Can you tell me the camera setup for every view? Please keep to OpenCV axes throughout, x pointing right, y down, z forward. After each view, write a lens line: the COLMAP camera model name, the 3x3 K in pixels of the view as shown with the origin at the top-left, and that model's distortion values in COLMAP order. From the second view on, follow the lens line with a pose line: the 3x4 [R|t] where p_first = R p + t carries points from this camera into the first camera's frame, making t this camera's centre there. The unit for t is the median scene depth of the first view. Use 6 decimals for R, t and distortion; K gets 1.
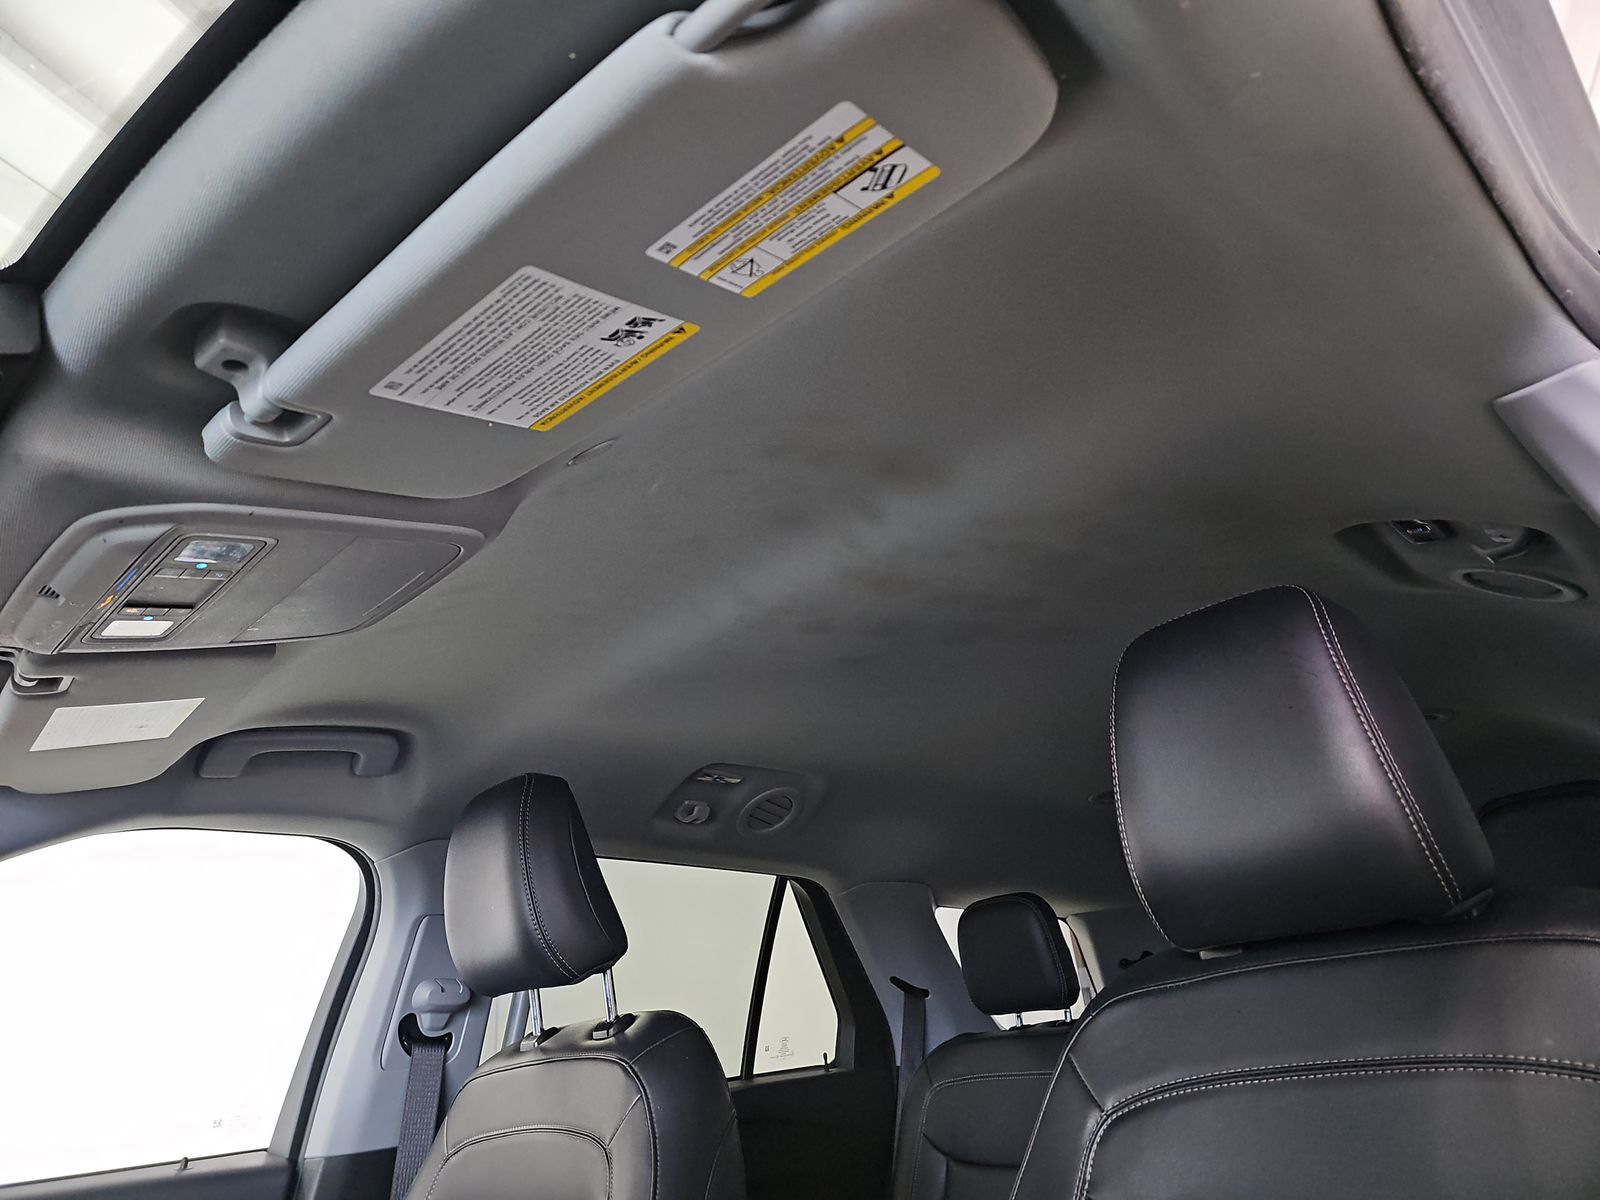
lens RADIAL K [[1088.7, 0, 797.5], [0, 1088.7, 597.3], [0, 0, 1]] dist [0.049265, -0.042258]
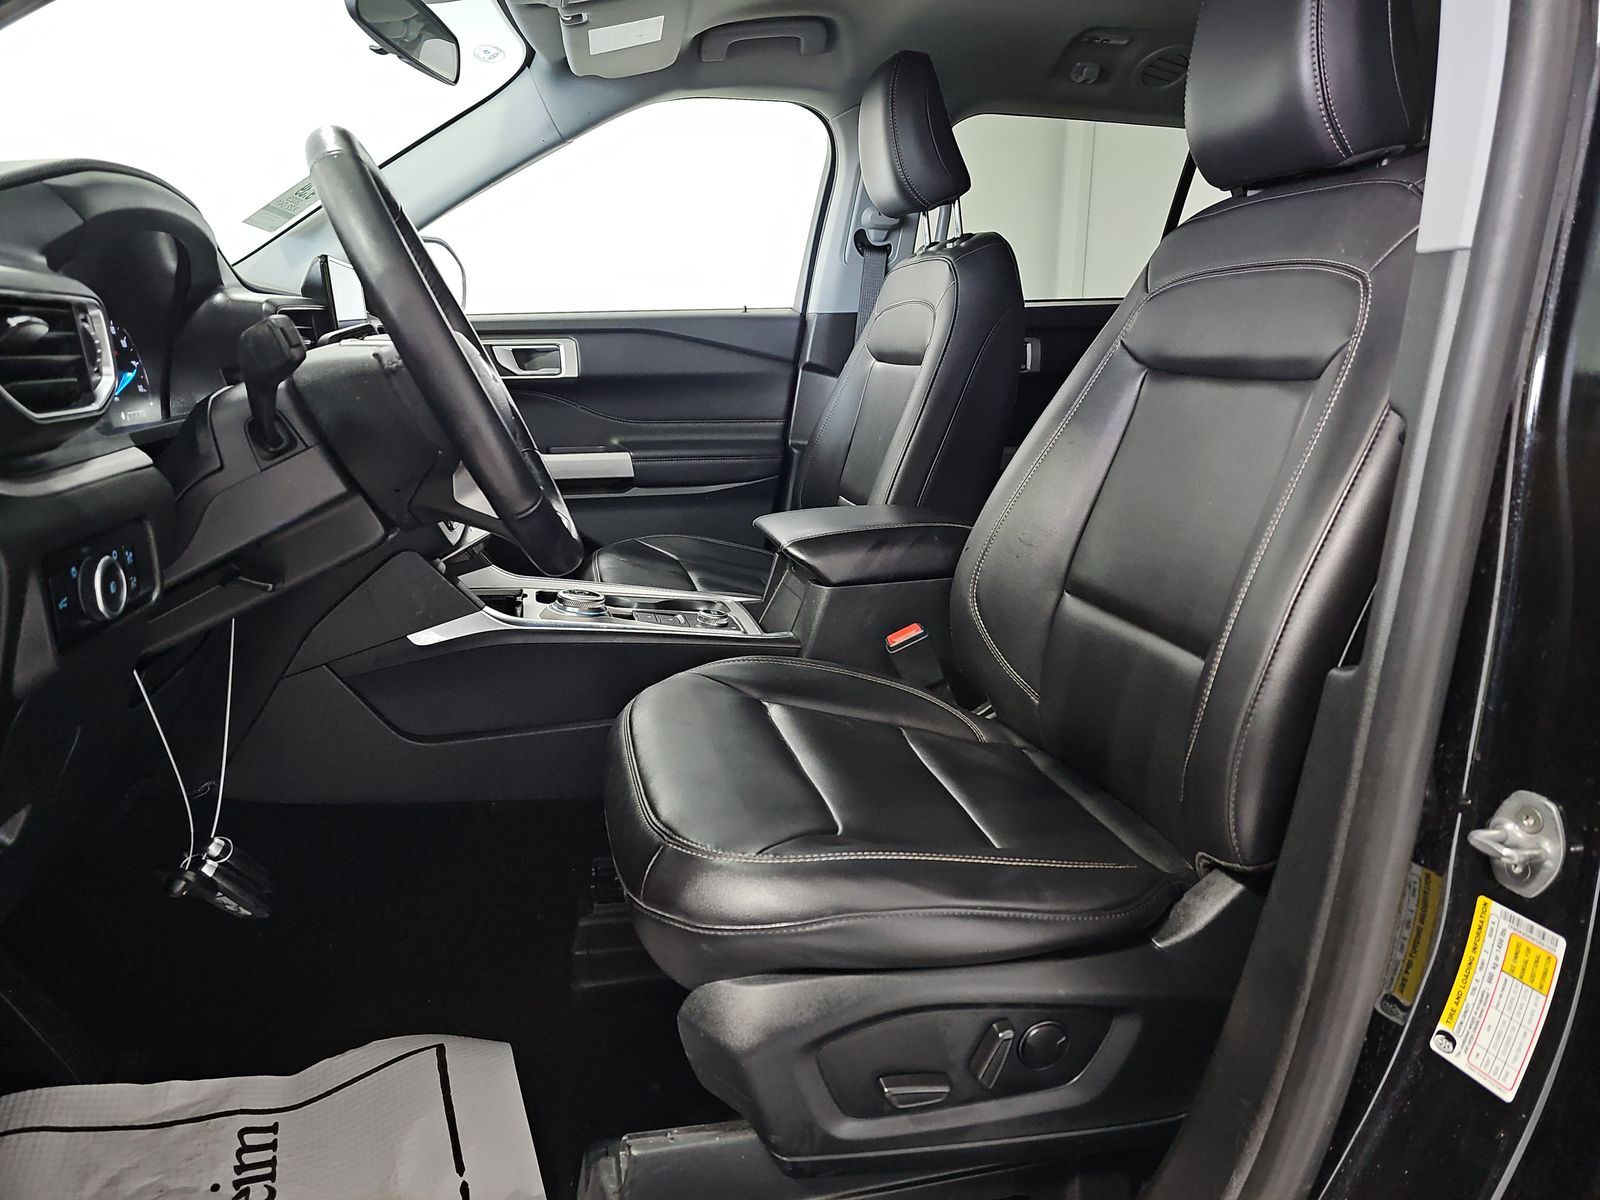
lens RADIAL K [[1088.7, 0, 802.3], [0, 1088.7, 599.2], [0, 0, 1]] dist [0.049265, -0.042258]
pose [[0.853545, 0.206261, -0.478453, 0.408497], [0.130247, 0.804676, 0.579252, -0.090152], [0.504476, -0.556734, 0.659962, -0.309102]]
